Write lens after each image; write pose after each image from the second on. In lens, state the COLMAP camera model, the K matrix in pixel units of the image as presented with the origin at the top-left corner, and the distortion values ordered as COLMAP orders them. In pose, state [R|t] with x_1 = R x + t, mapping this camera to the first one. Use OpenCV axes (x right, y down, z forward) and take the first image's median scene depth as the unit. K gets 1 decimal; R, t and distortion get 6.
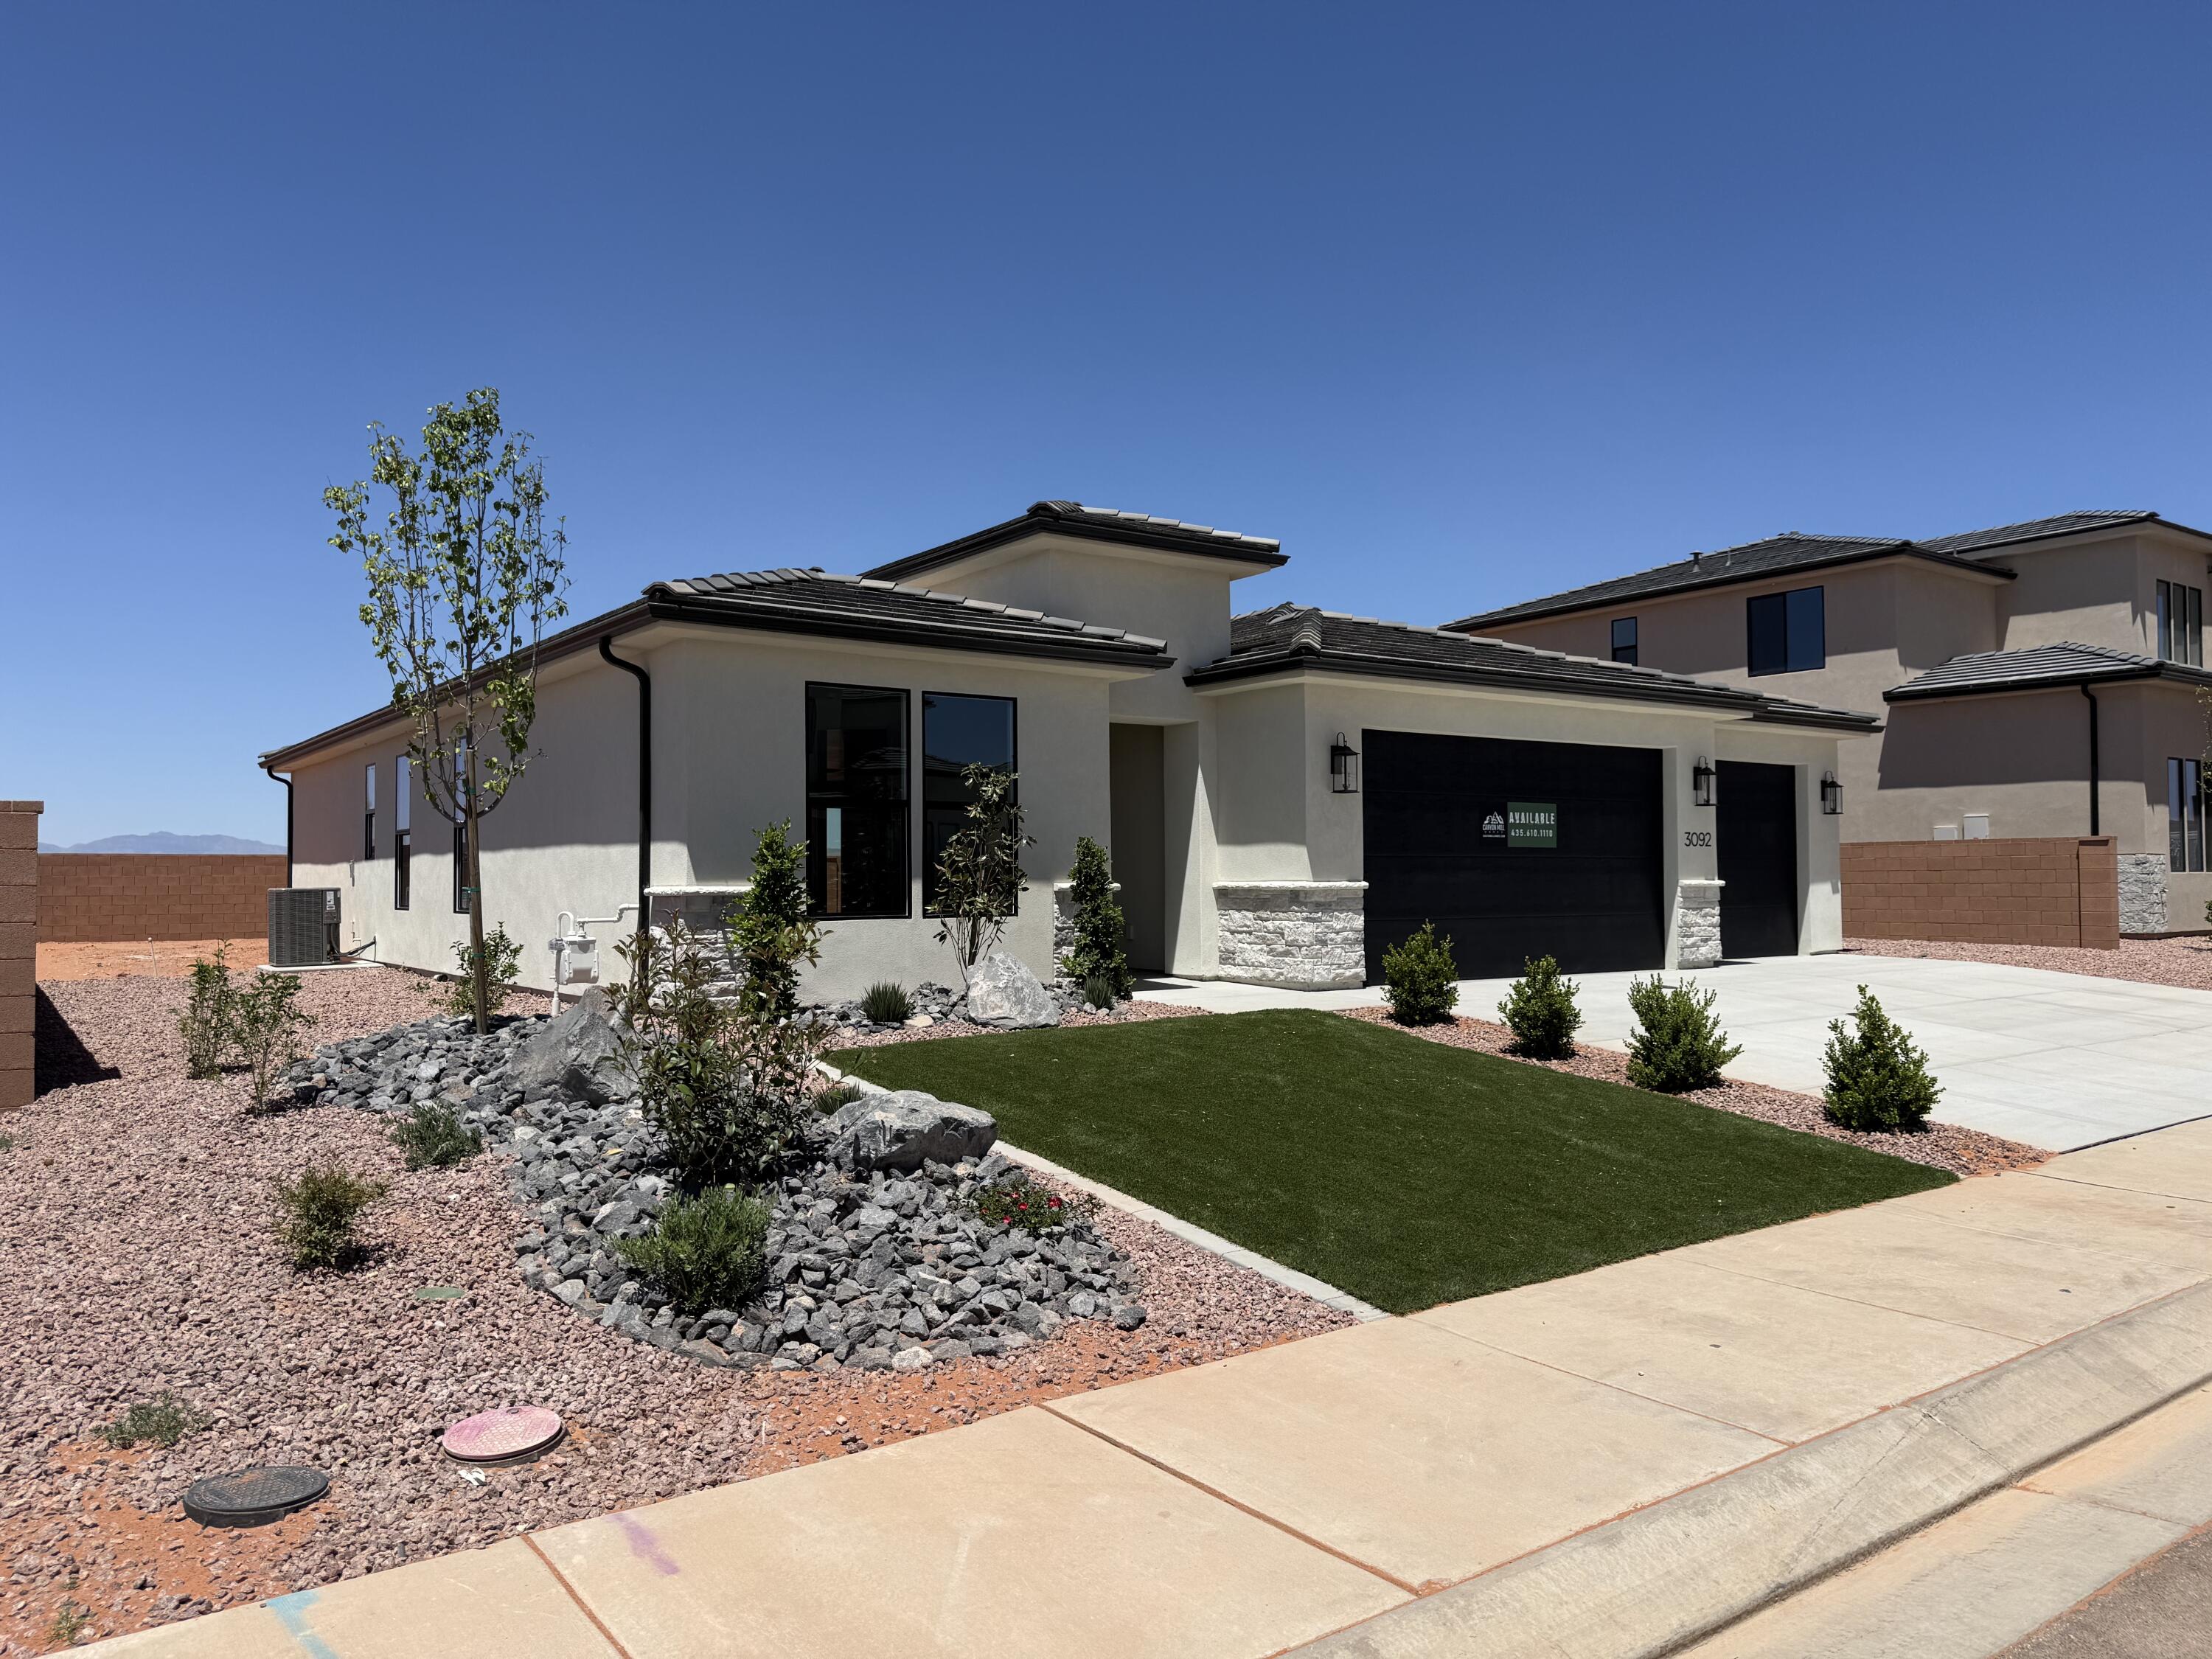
lens RADIAL K [[1578.0, 0, 1107.2], [0, 1578.0, 820.3], [0, 0, 1]] dist [0.056610, -0.000027]
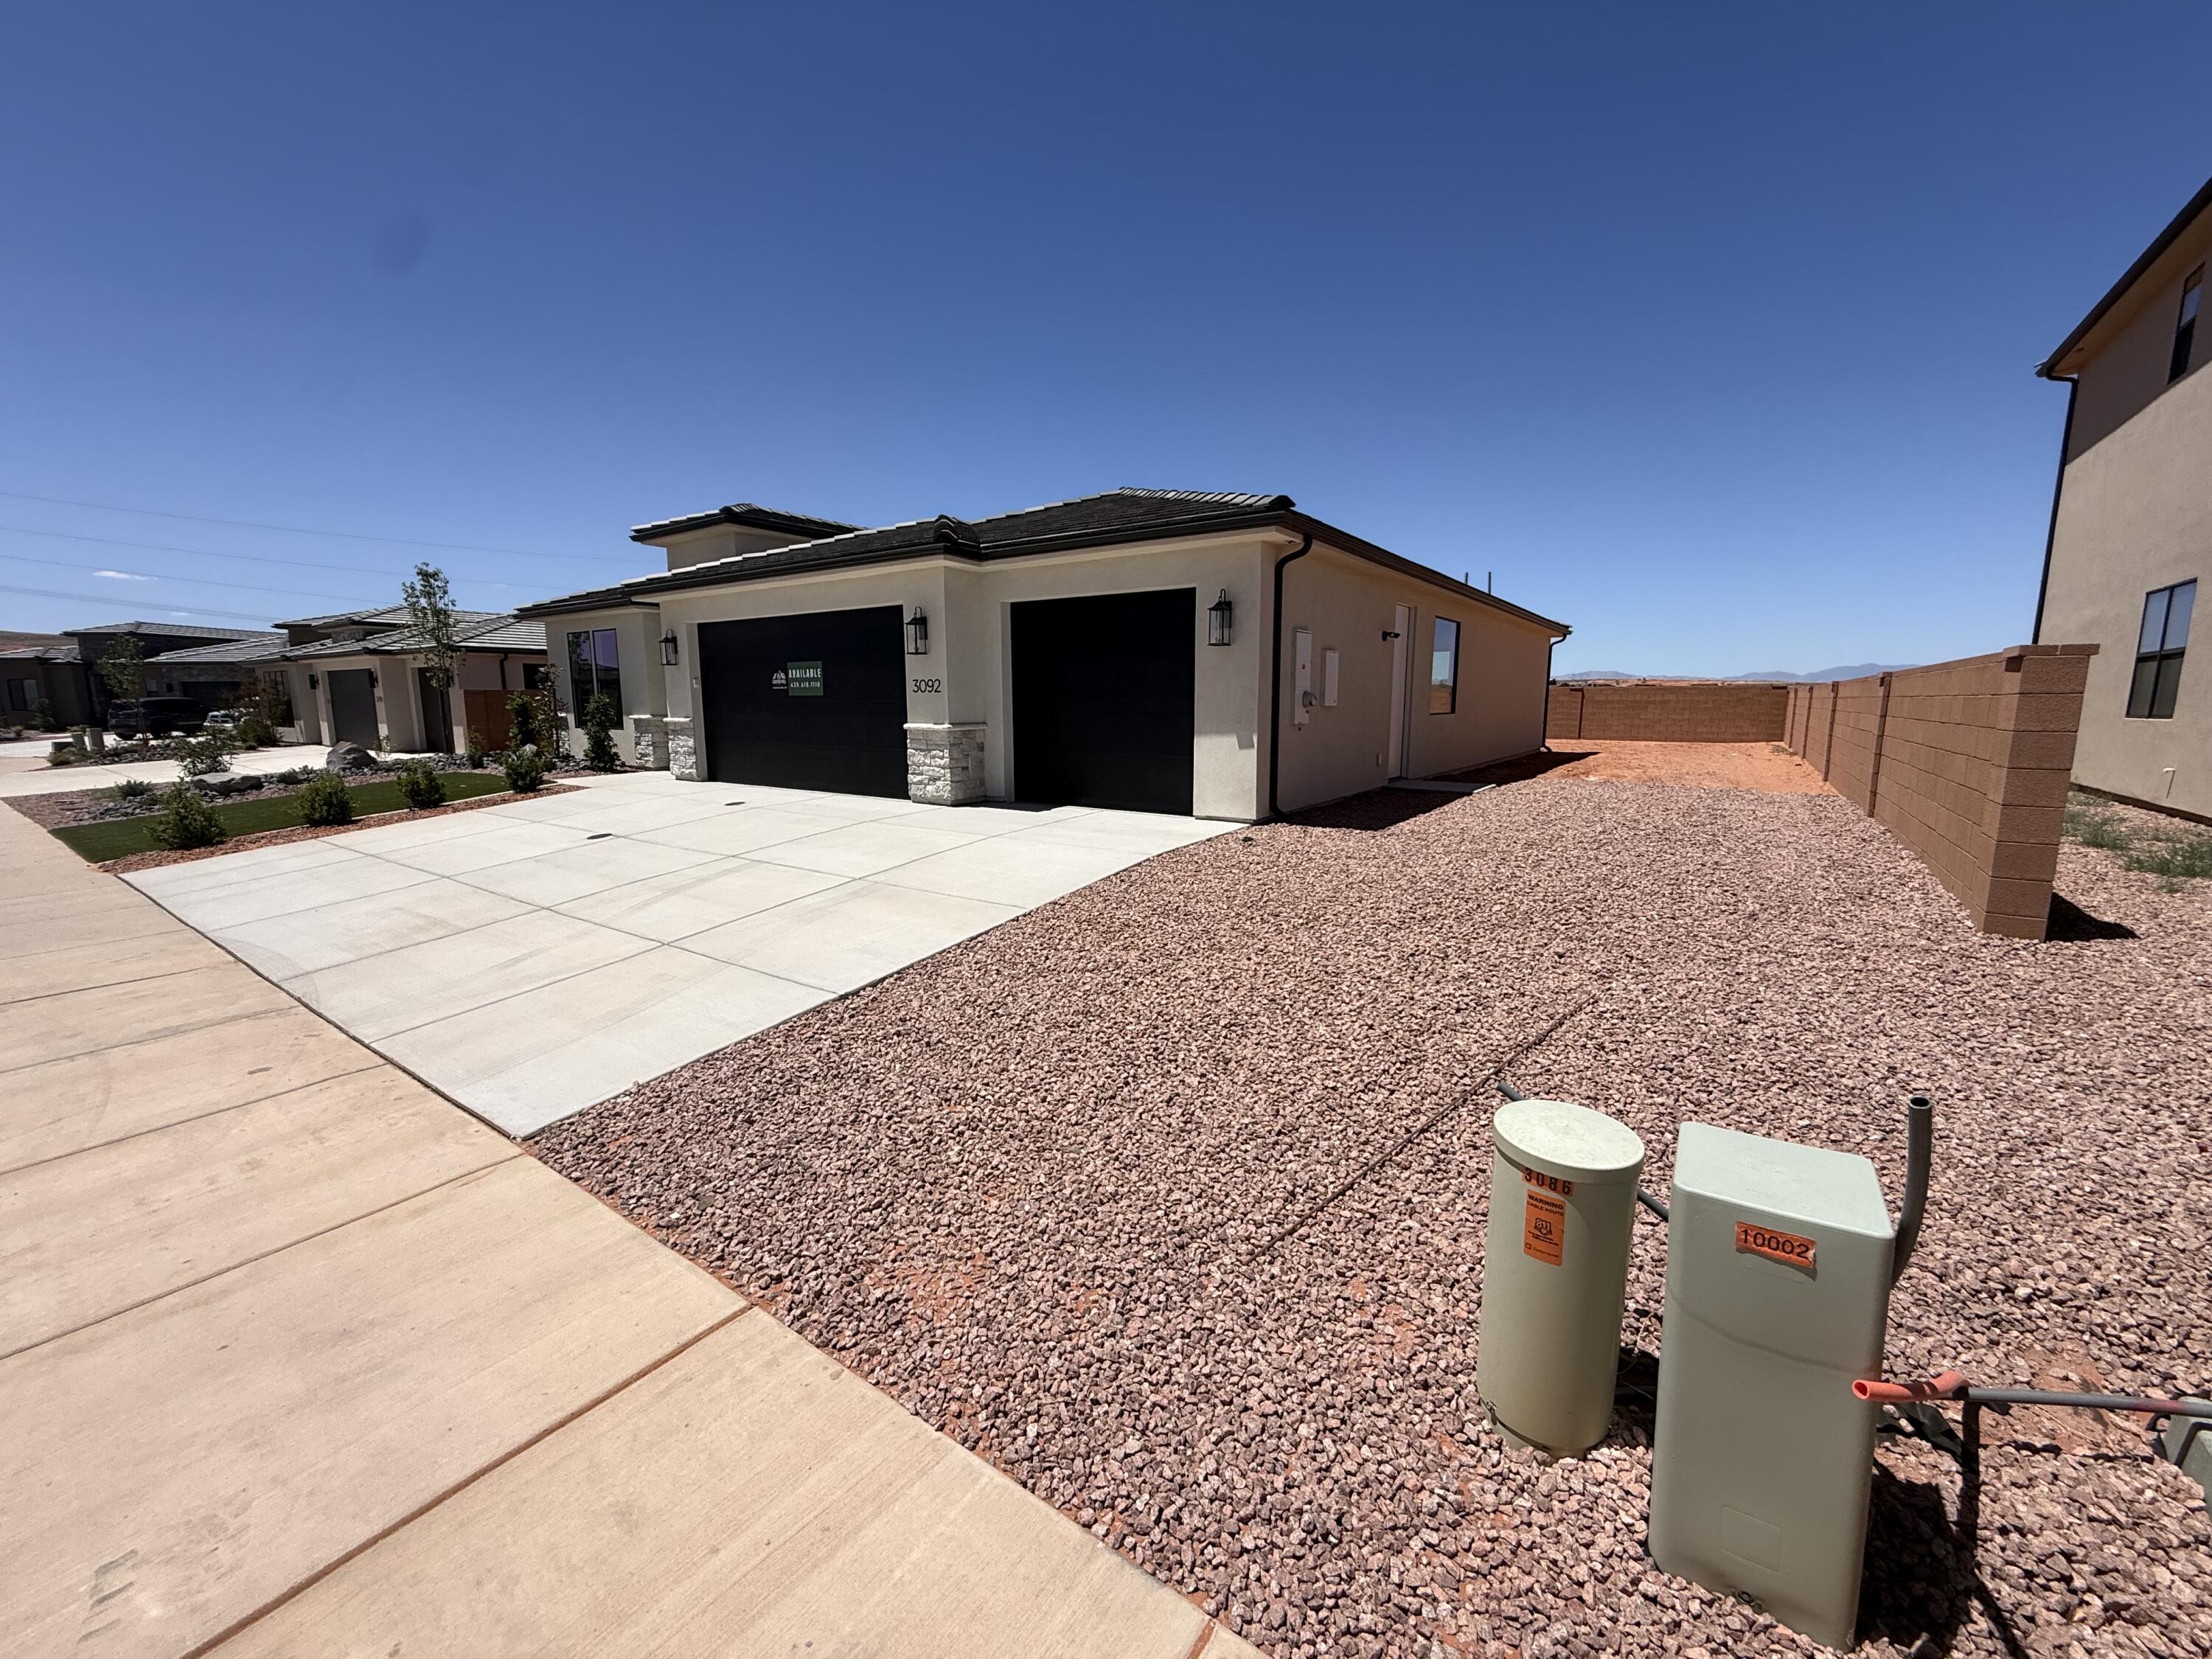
lens RADIAL K [[879.7, 0, 1106.9], [0, 879.7, 827.2], [0, 0, 1]] dist [0.001332, 0.000323]
pose [[0.317085, 0.139296, -0.938112, 0.970693], [0.032693, 0.986962, 0.157600, 0.016524], [0.947834, -0.080643, 0.308397, 0.918616]]
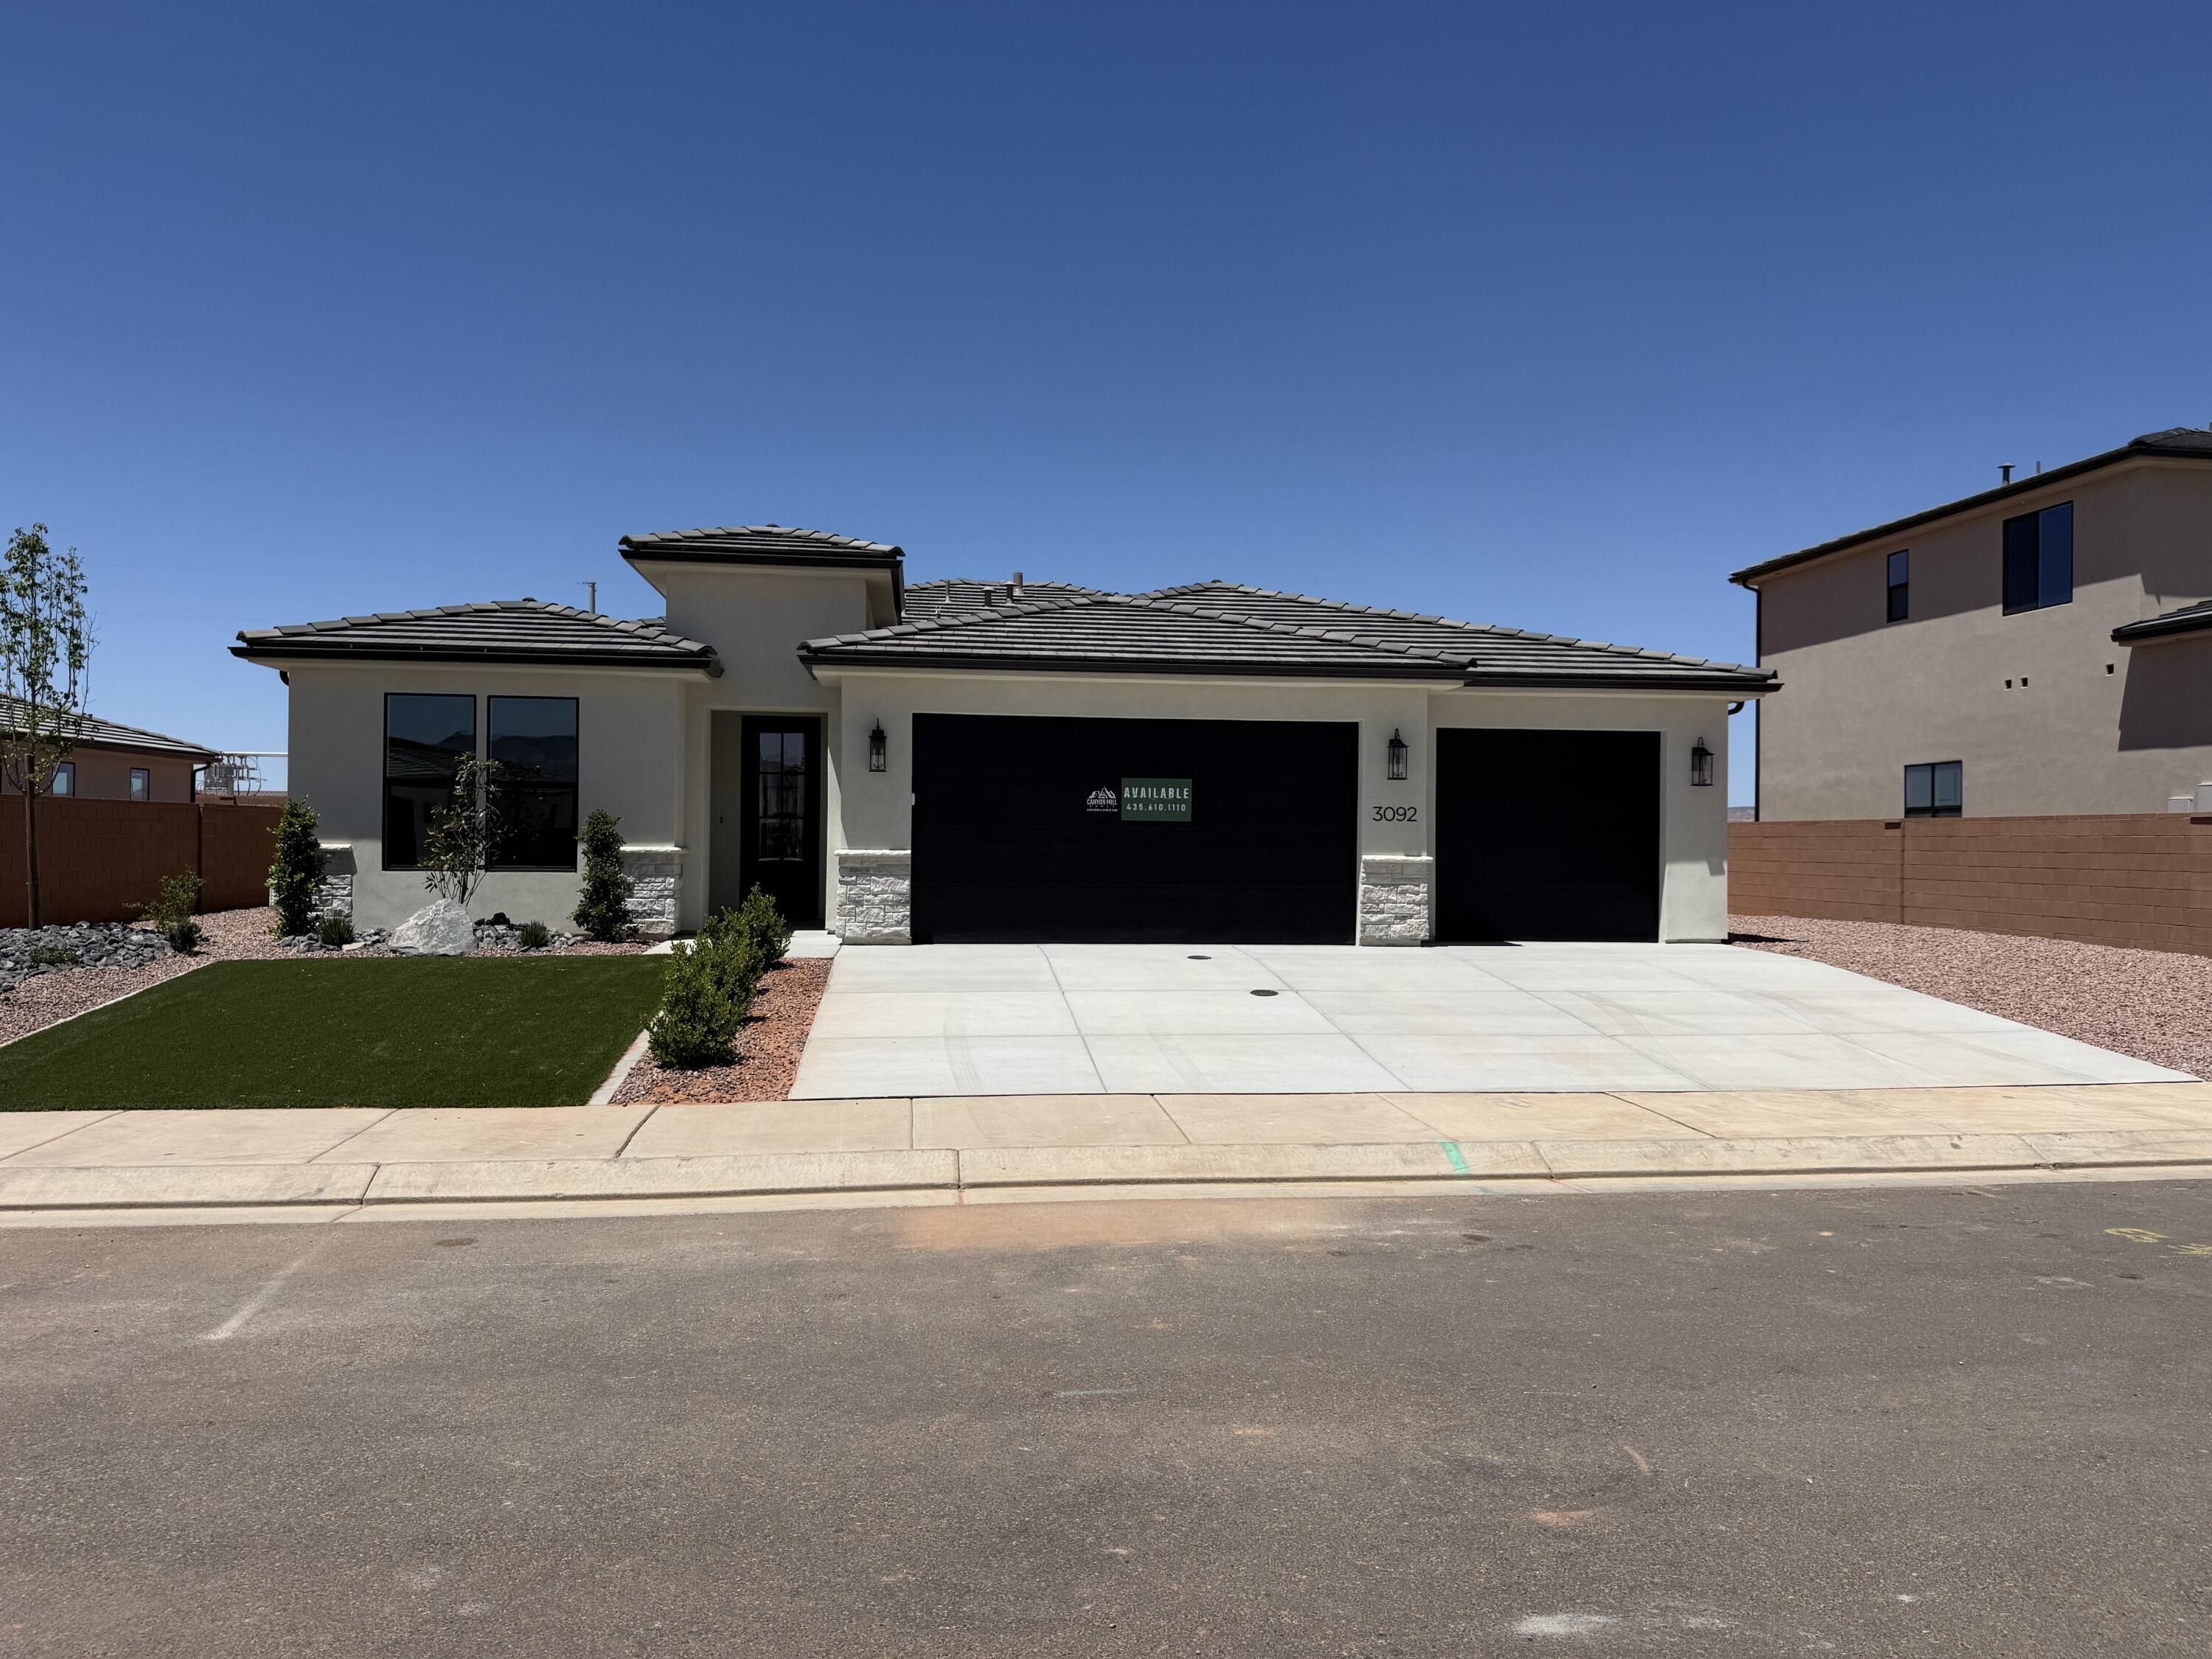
lens RADIAL K [[1578.0, 0, 1108.6], [0, 1578.0, 837.5], [0, 0, 1]] dist [0.056610, -0.000027]
pose [[0.876827, 0.013191, -0.480625, 0.677133], [0.002355, 0.999494, 0.031727, -0.004561], [0.480801, -0.028951, 0.876352, 0.069898]]
